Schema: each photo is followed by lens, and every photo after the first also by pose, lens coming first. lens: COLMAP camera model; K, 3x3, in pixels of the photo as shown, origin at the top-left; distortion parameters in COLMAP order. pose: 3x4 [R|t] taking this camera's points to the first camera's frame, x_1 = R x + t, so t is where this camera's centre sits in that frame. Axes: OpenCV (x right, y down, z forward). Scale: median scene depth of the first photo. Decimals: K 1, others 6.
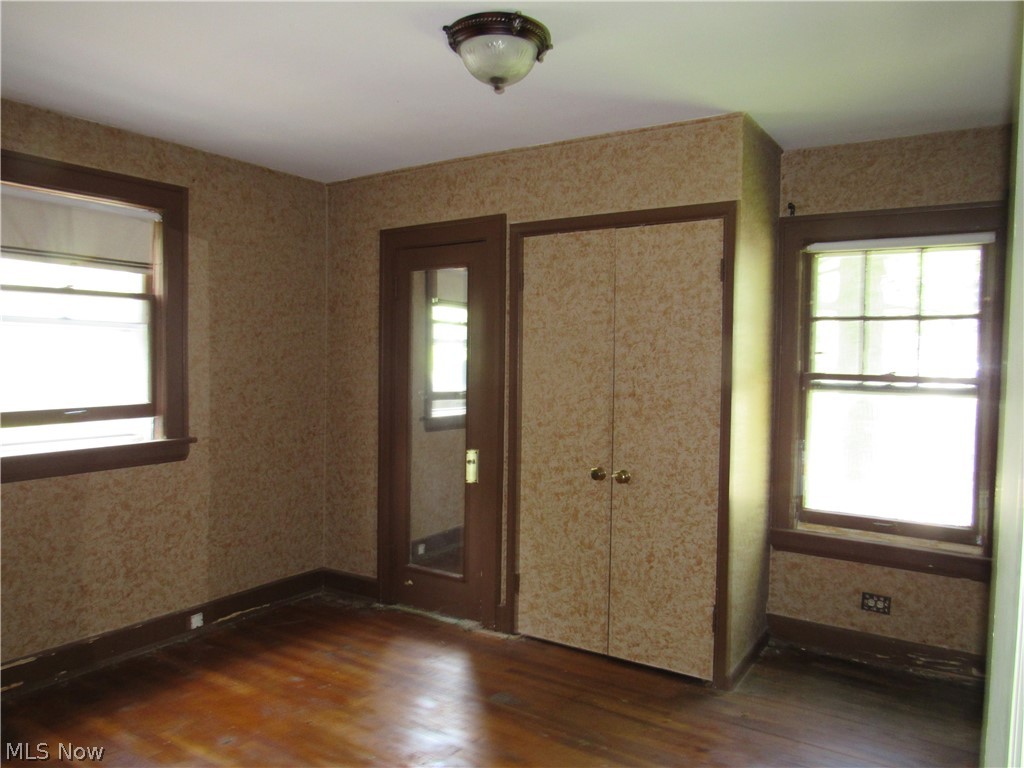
lens RADIAL K [[732.6, 0, 503.5], [0, 732.6, 388.1], [0, 0, 1]] dist [-0.026714, 0.000400]
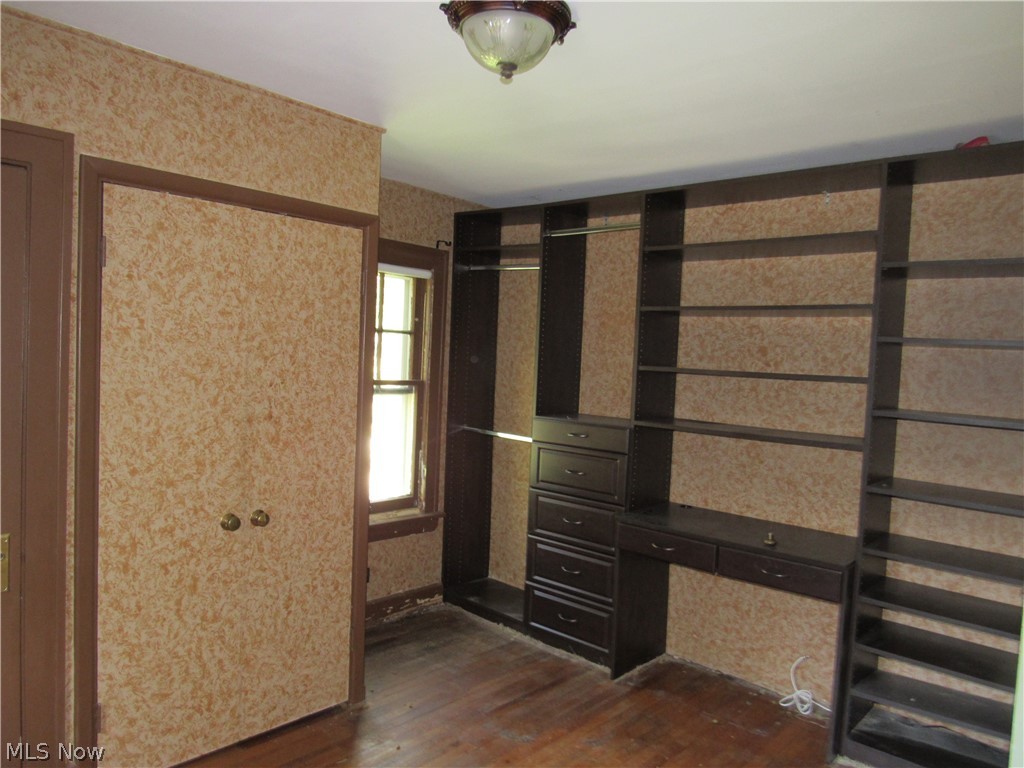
lens RADIAL K [[732.6, 0, 503.5], [0, 732.6, 388.1], [0, 0, 1]] dist [-0.026714, 0.000400]
pose [[0.159699, -0.053608, 0.985709, -0.594087], [-0.004507, 0.998474, 0.055033, -0.070493], [-0.987155, -0.013231, 0.159214, 0.606927]]
